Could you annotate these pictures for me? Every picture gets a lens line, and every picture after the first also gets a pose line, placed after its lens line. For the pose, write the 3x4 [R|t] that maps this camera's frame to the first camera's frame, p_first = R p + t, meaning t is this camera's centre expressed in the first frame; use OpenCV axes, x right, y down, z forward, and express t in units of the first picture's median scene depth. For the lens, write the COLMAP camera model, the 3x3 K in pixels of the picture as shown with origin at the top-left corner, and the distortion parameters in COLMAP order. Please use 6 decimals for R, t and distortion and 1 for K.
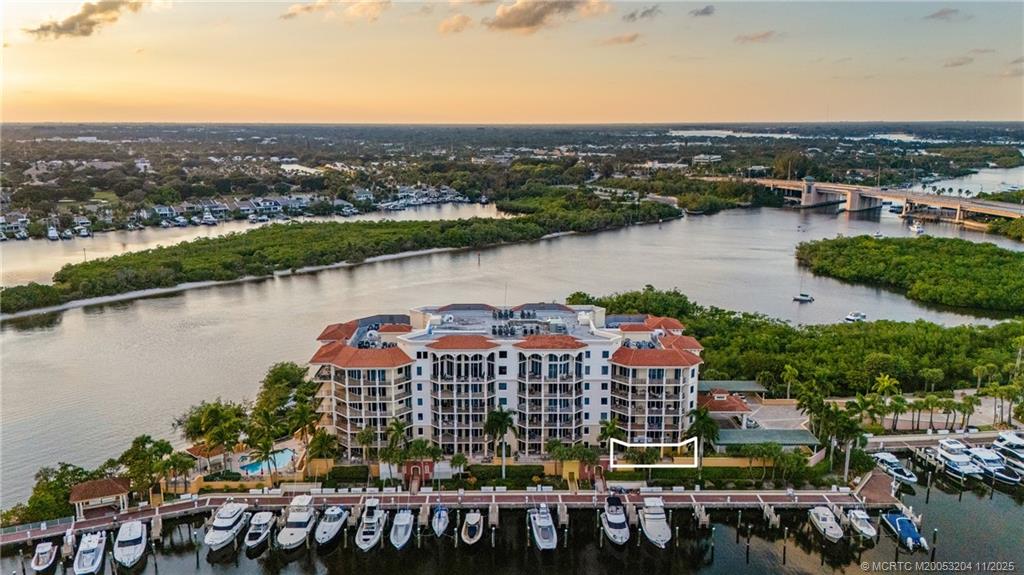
lens RADIAL K [[755.9, 0, 511.8], [0, 755.9, 286.8], [0, 0, 1]] dist [0.024100, -0.004302]
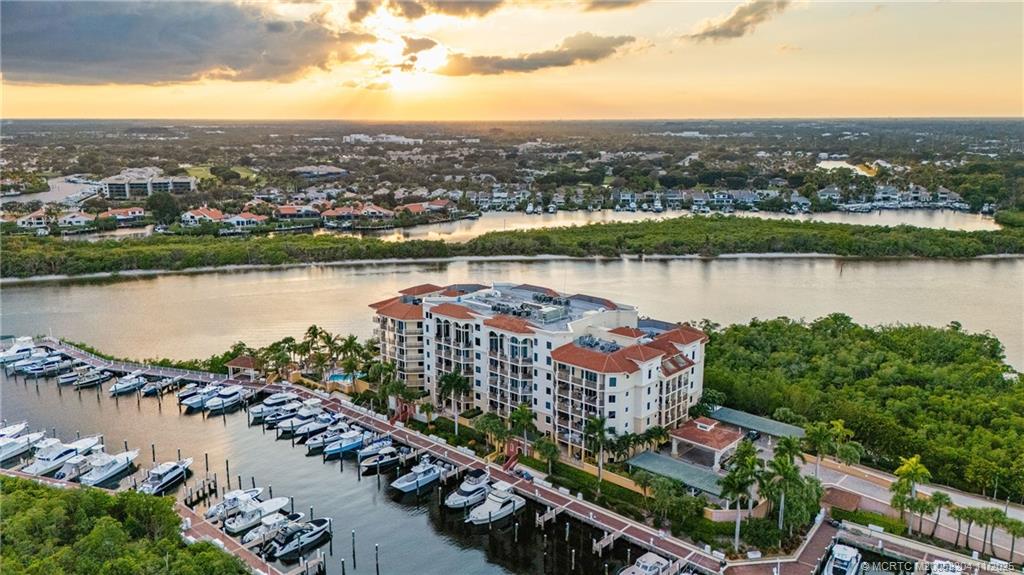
lens RADIAL K [[744.3, 0, 511.9], [0, 744.3, 287.8], [0, 0, 1]] dist [0.037299, -0.002189]
pose [[0.741624, 0.145298, -0.654891, 0.296423], [-0.138898, 0.988365, 0.061990, -0.017495], [0.656278, 0.044990, 0.753177, 0.081210]]
